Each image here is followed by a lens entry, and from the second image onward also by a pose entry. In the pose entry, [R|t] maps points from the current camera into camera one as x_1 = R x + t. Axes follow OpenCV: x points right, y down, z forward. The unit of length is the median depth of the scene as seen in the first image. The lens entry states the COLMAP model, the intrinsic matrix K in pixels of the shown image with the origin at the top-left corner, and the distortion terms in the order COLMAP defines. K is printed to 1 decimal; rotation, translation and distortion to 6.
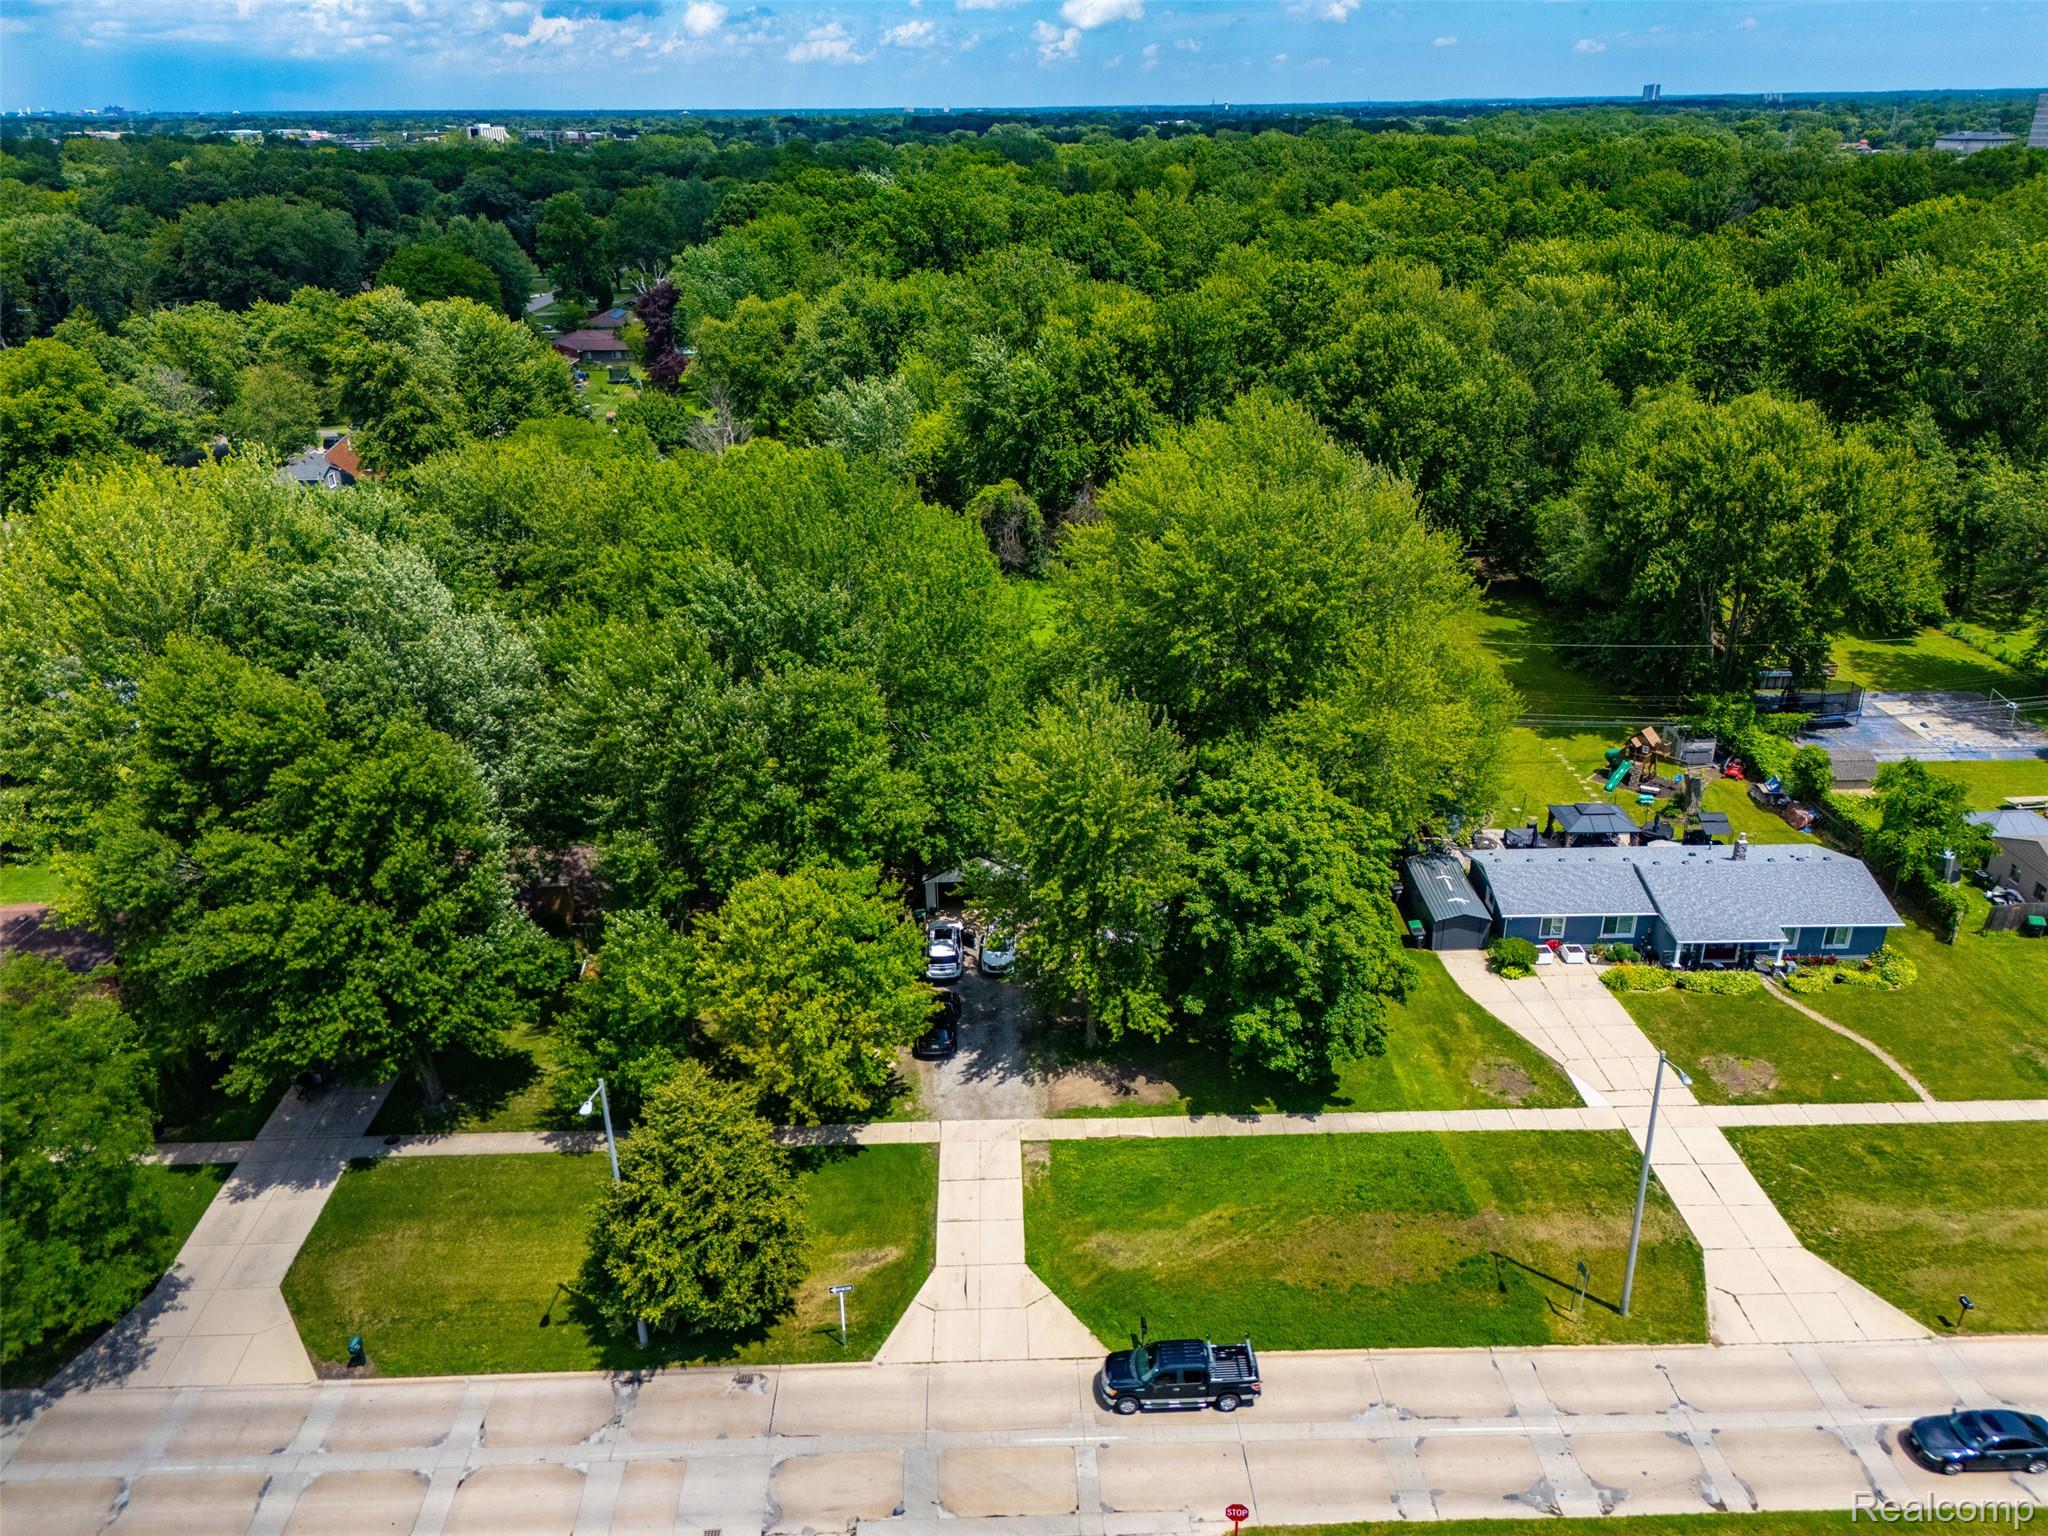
lens RADIAL K [[1501.4, 0, 1024.0], [0, 1501.4, 768.0], [0, 0, 1]] dist [0.067229, -0.058668]
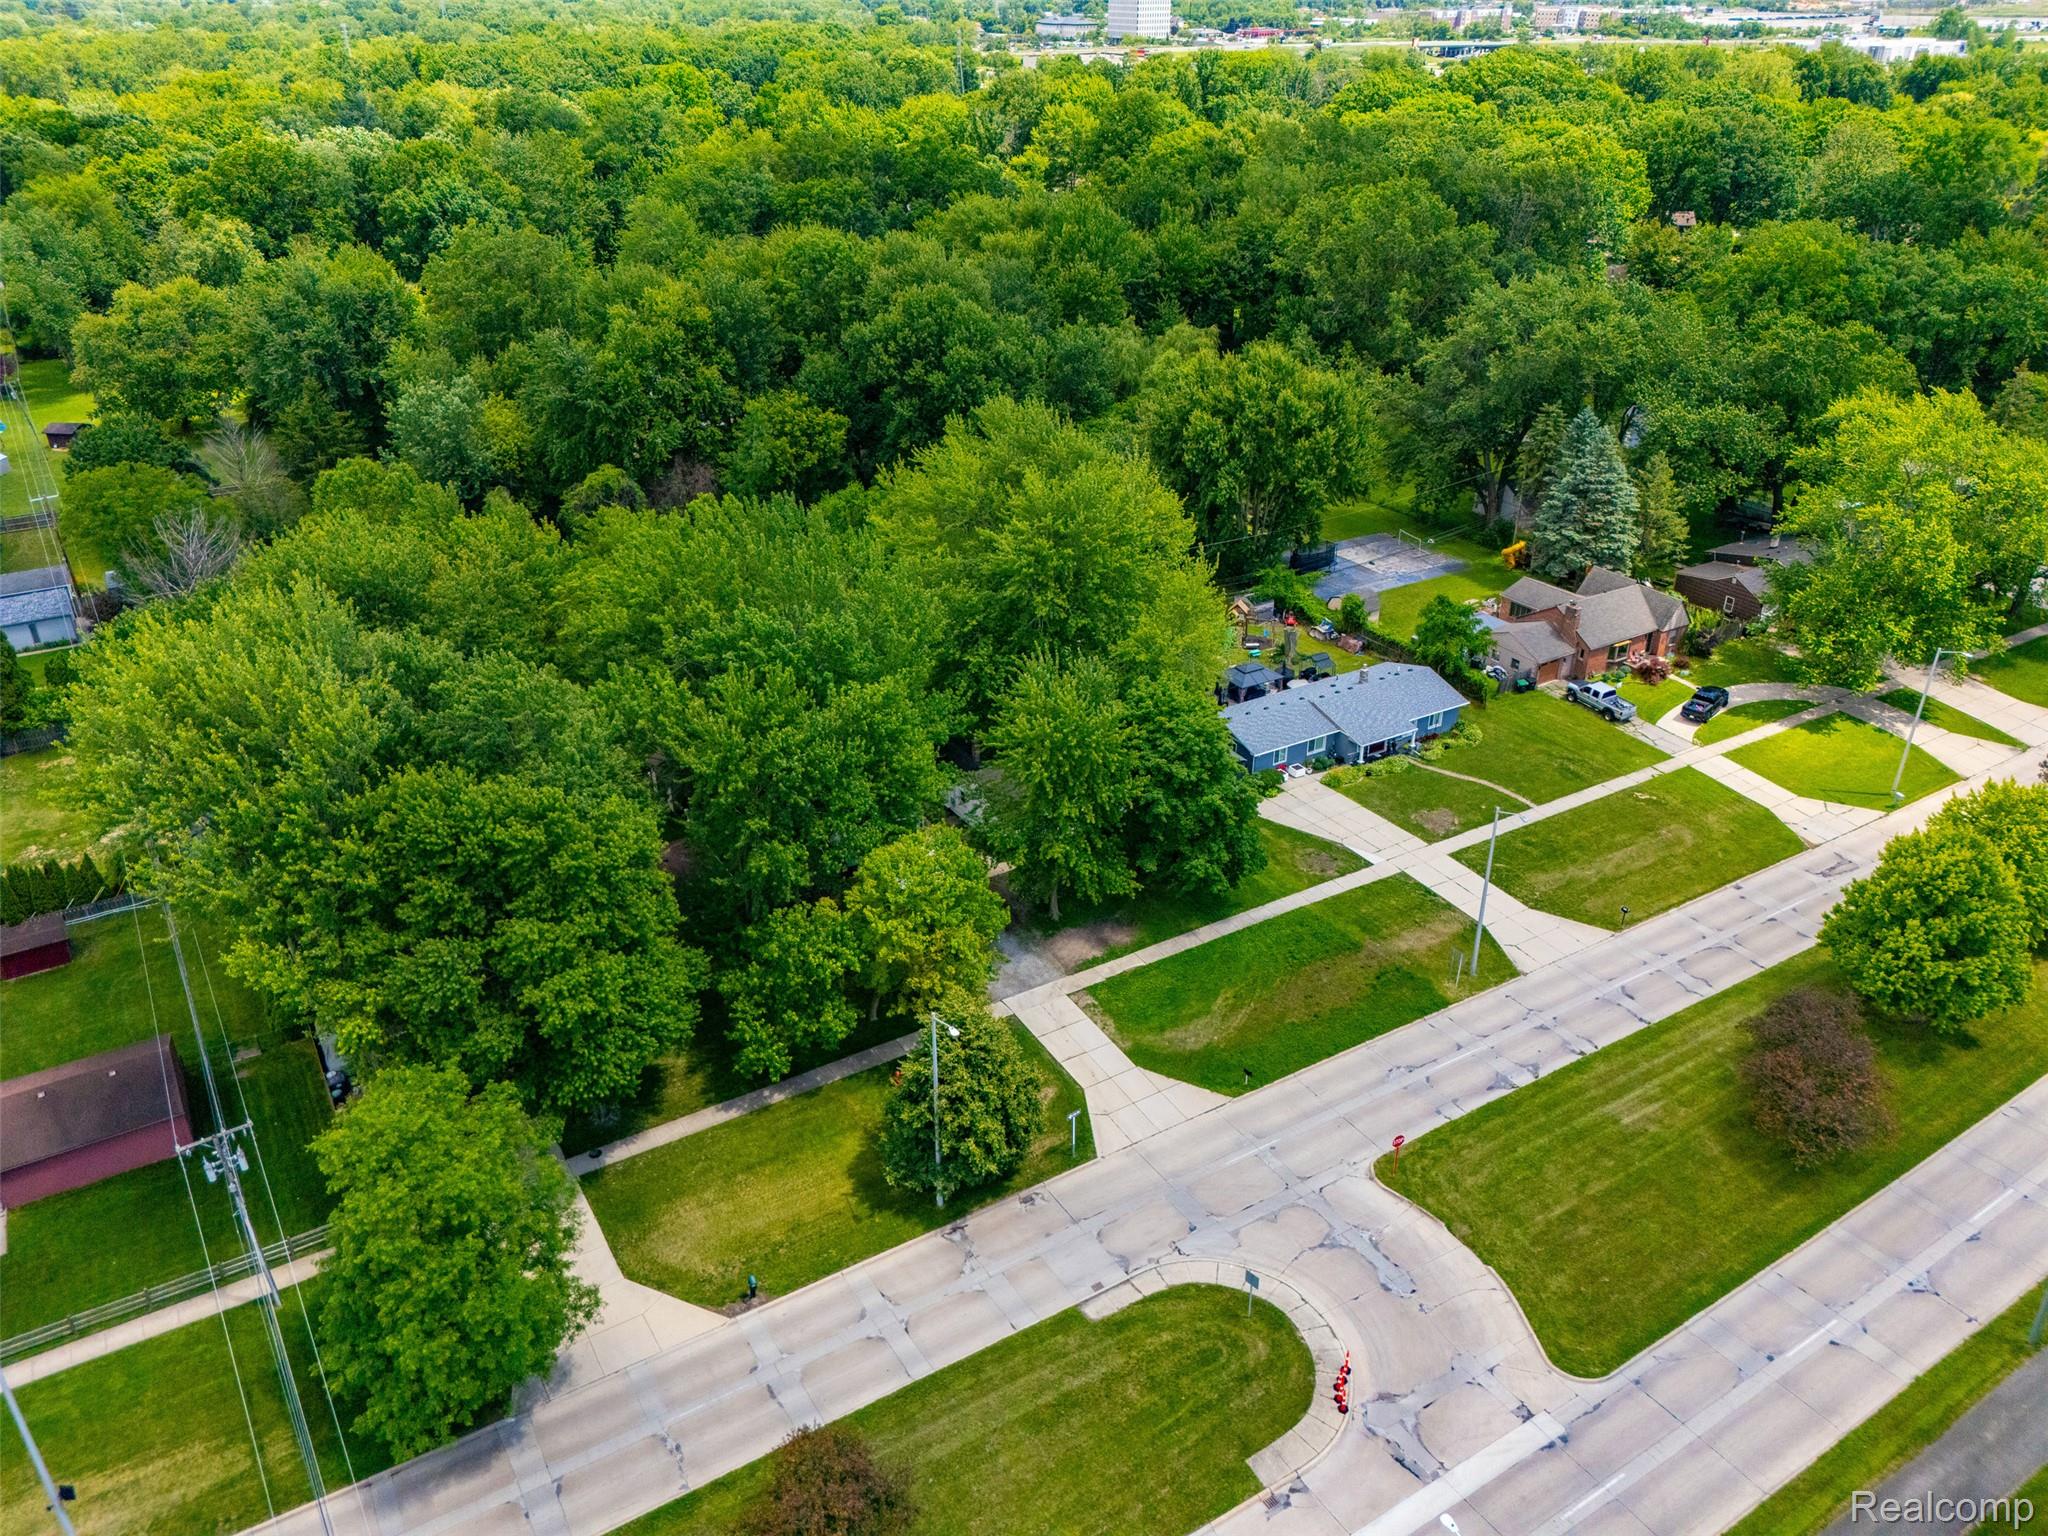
lens RADIAL K [[1494.8, 0, 1019.1], [0, 1494.8, 778.6], [0, 0, 1]] dist [0.076887, -0.070783]
pose [[0.869303, -0.228119, 0.438490, -0.514505], [0.192848, 0.973355, 0.124055, -0.101336], [-0.455106, -0.023279, 0.890133, -0.145913]]
